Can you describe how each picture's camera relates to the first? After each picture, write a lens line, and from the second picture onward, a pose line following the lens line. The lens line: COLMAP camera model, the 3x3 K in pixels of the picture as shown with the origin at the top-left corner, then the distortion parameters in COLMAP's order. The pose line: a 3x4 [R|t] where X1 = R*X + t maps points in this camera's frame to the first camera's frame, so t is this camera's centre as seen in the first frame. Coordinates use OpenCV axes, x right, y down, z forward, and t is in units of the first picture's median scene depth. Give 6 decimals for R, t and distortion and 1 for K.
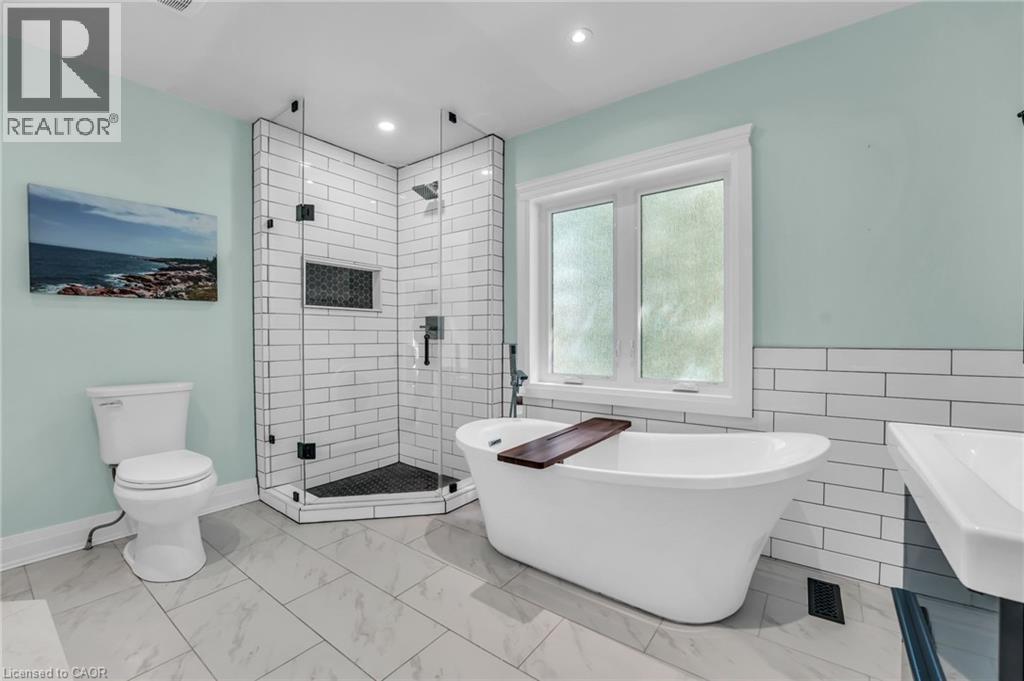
lens RADIAL K [[417.9, 0, 516.2], [0, 417.9, 338.5], [0, 0, 1]] dist [-0.029888, 0.001851]
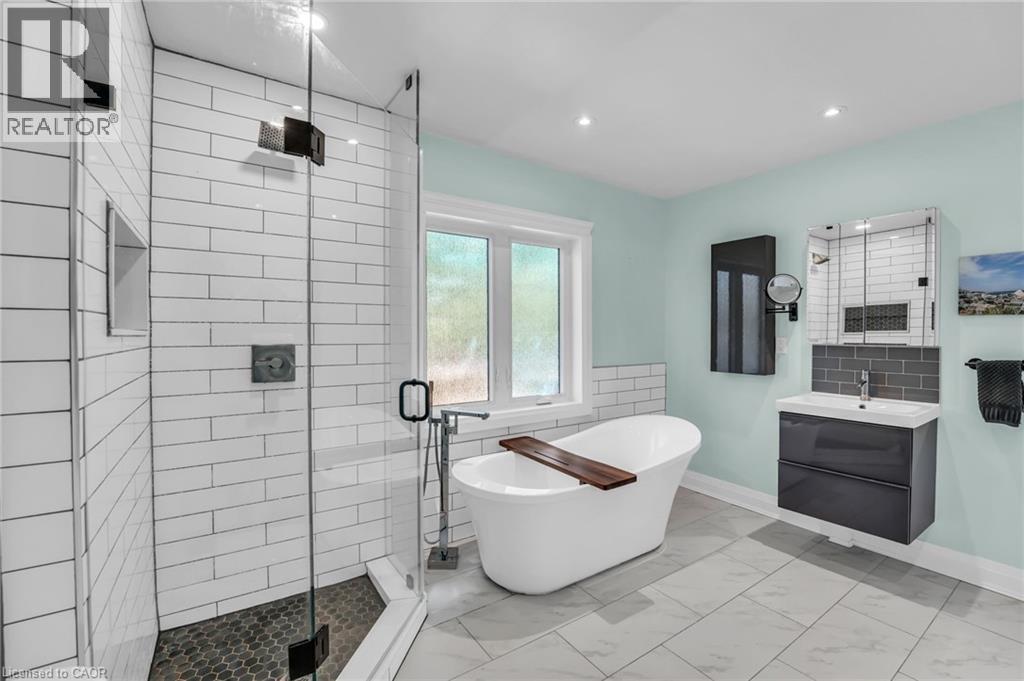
lens RADIAL K [[417.9, 0, 515.0], [0, 417.9, 344.8], [0, 0, 1]] dist [-0.029888, 0.001851]
pose [[0.360432, -0.008640, 0.932746, -1.051809], [0.019737, 0.999804, 0.001634, -0.078663], [-0.932577, 0.017821, 0.360532, 0.766312]]
